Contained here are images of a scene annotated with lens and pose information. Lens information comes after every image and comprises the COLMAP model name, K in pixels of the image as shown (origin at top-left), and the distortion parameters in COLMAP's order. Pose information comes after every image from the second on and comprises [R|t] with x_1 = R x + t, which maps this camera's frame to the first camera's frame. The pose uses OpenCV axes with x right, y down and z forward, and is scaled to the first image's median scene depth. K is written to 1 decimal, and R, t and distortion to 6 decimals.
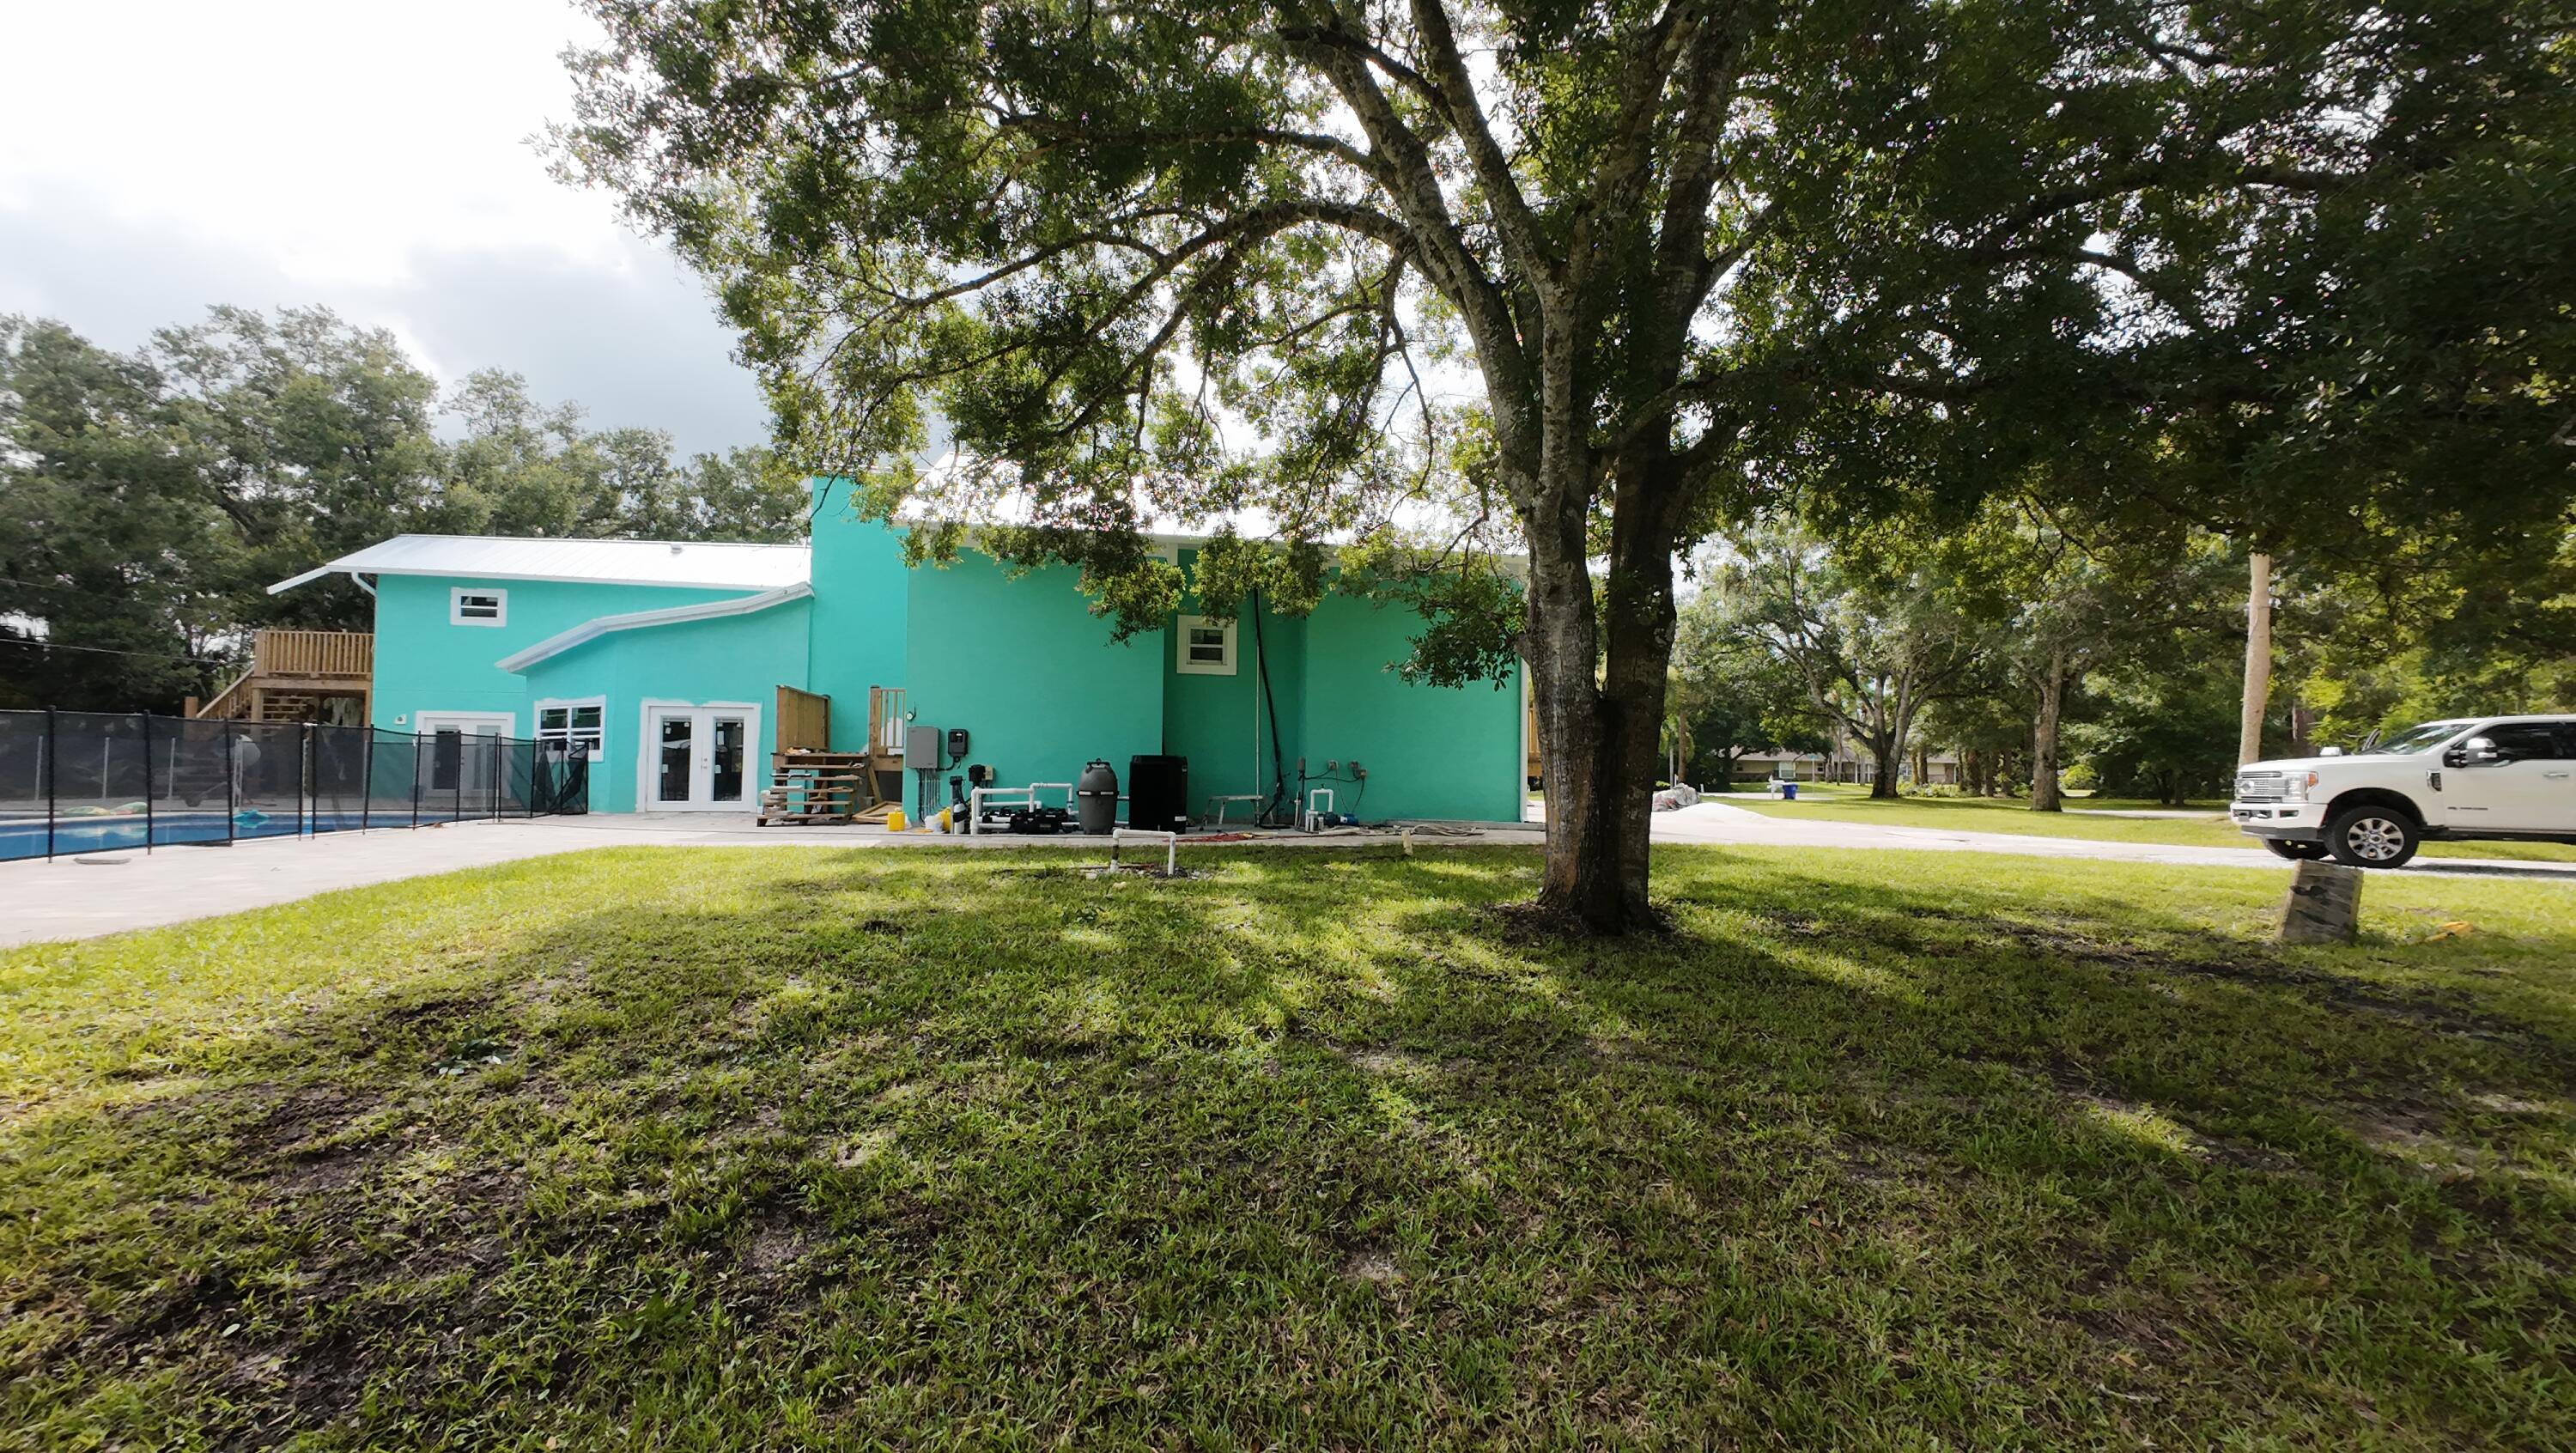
lens RADIAL K [[1004.7, 0, 1288.0], [0, 1004.7, 726.5], [0, 0, 1]] dist [0.000847, 0.000366]
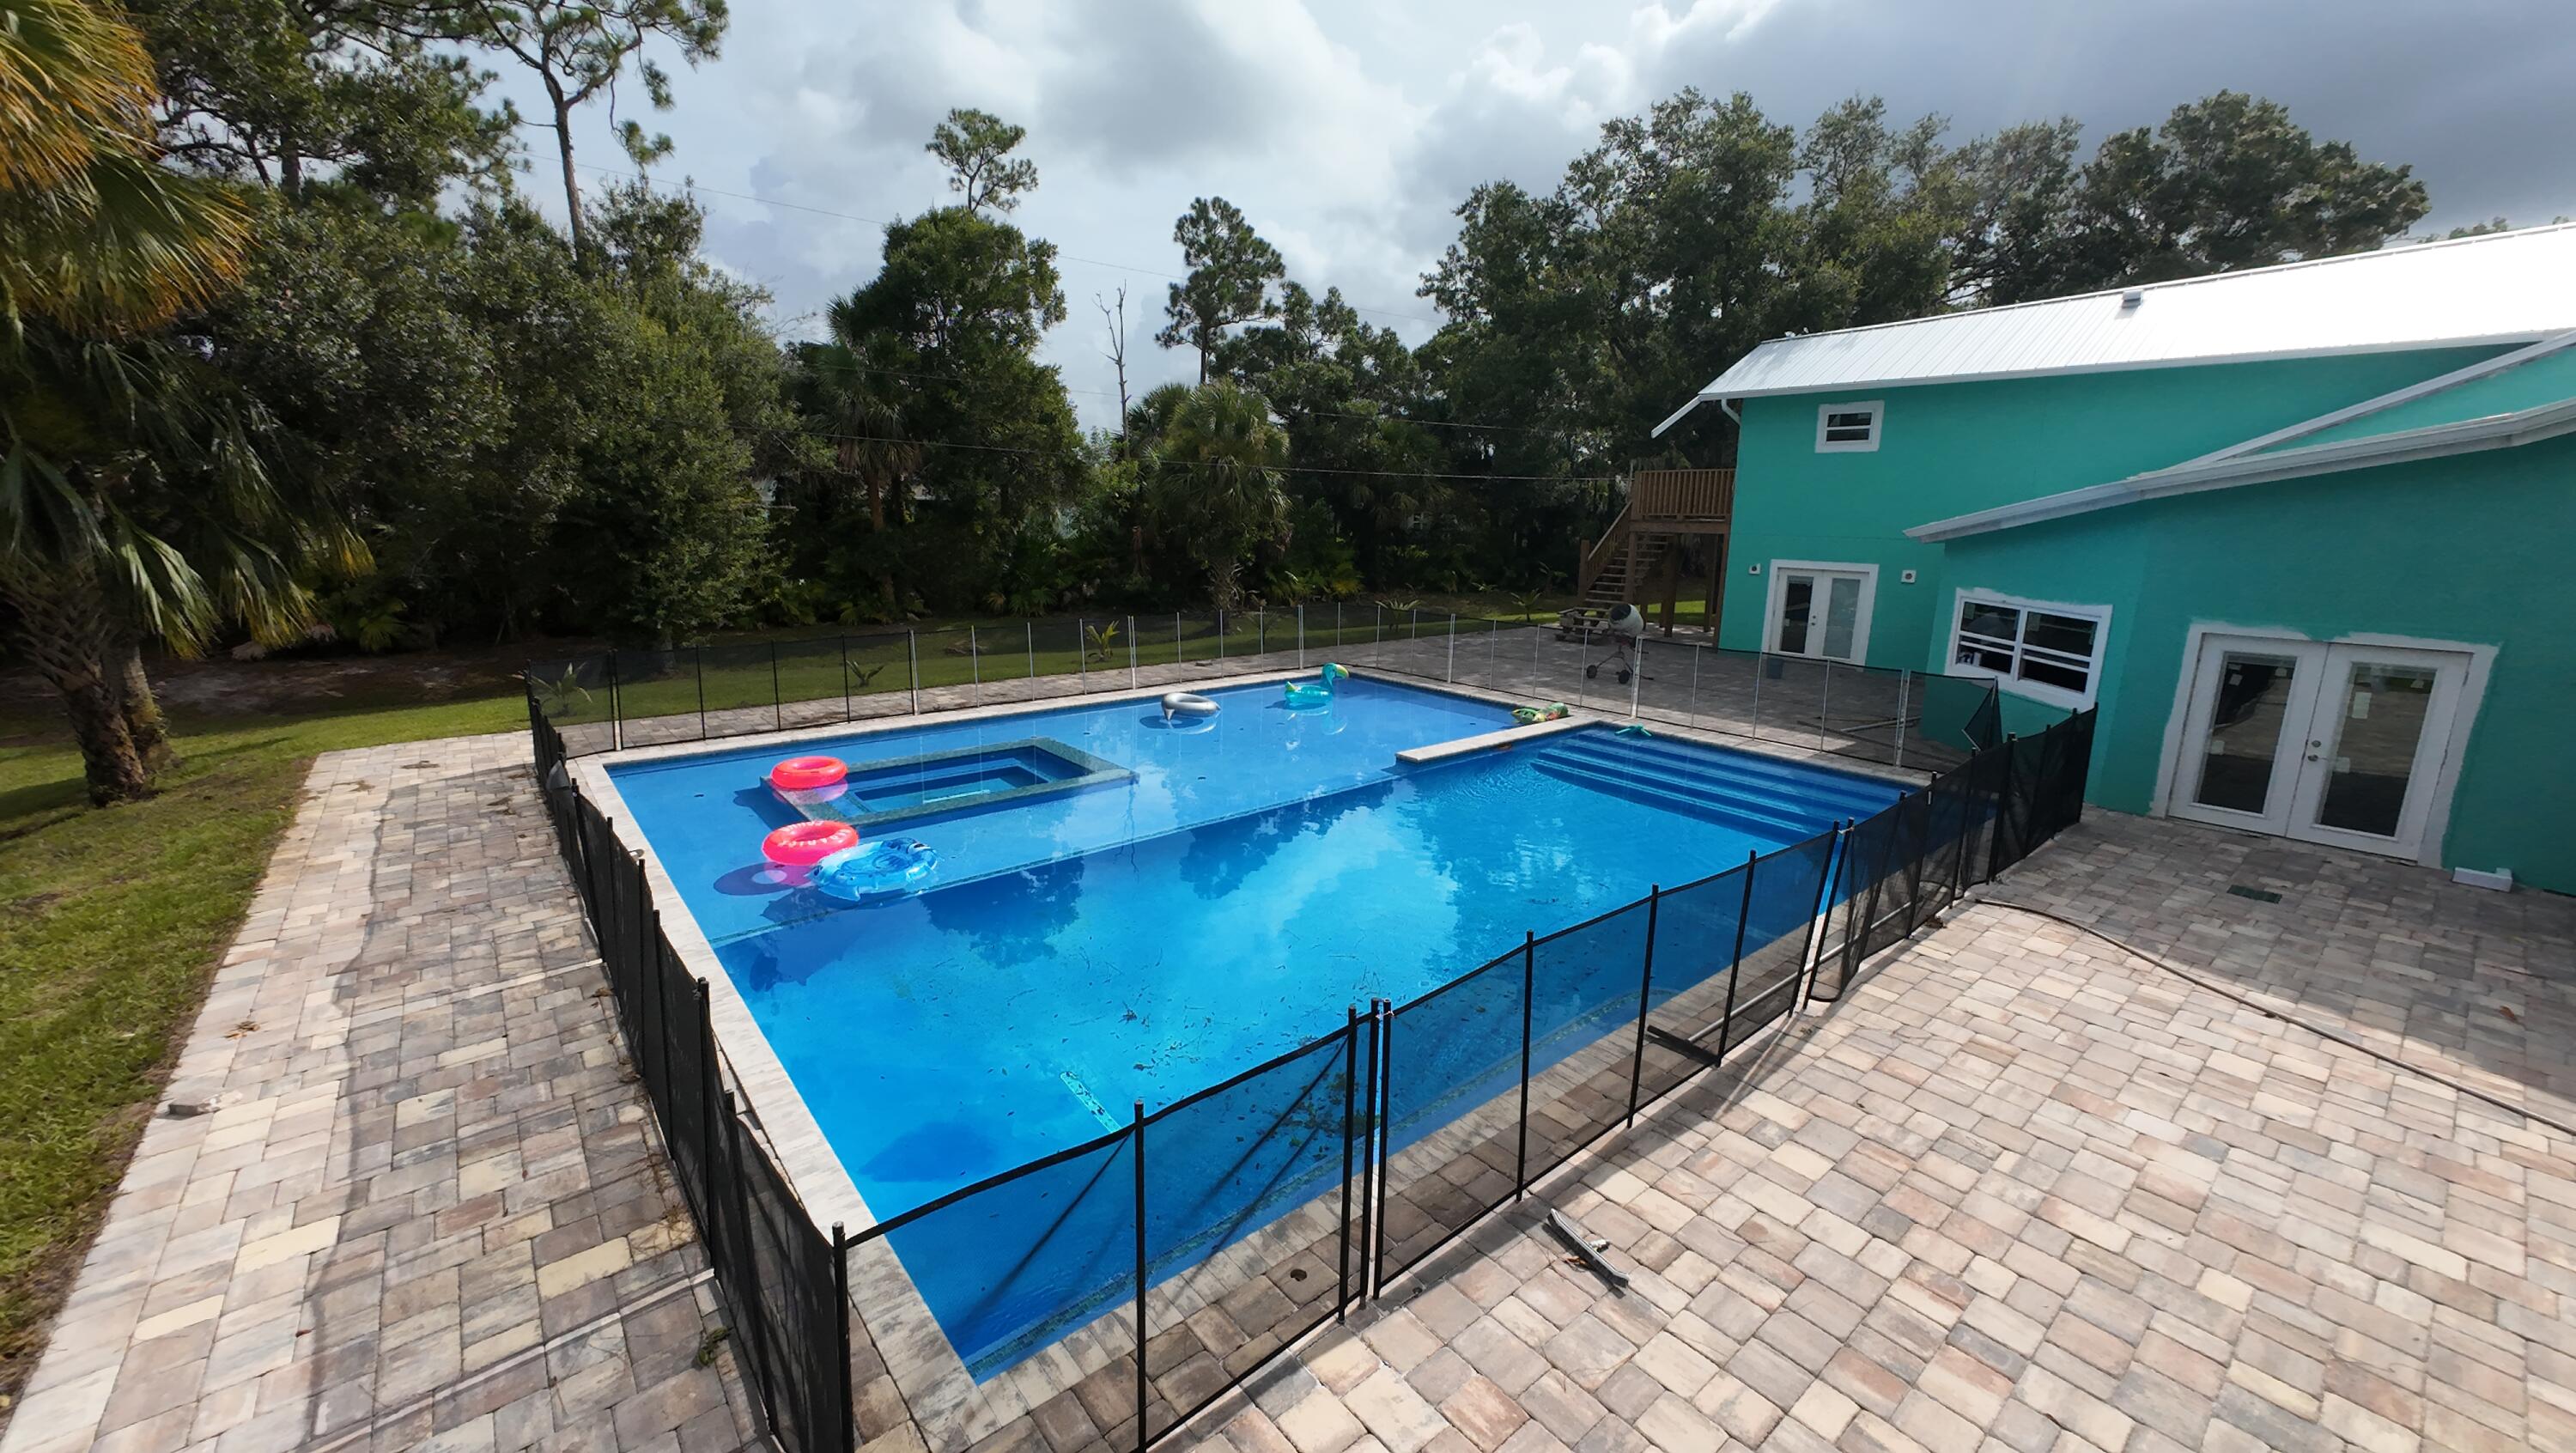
lens RADIAL K [[1004.7, 0, 1288.0], [0, 1004.7, 726.5], [0, 0, 1]] dist [0.000847, 0.000366]
pose [[0.471339, 0.187449, -0.861802, -0.282836], [0.027956, 0.973486, 0.227031, -0.080536], [0.881509, -0.131101, 0.453601, 0.218130]]
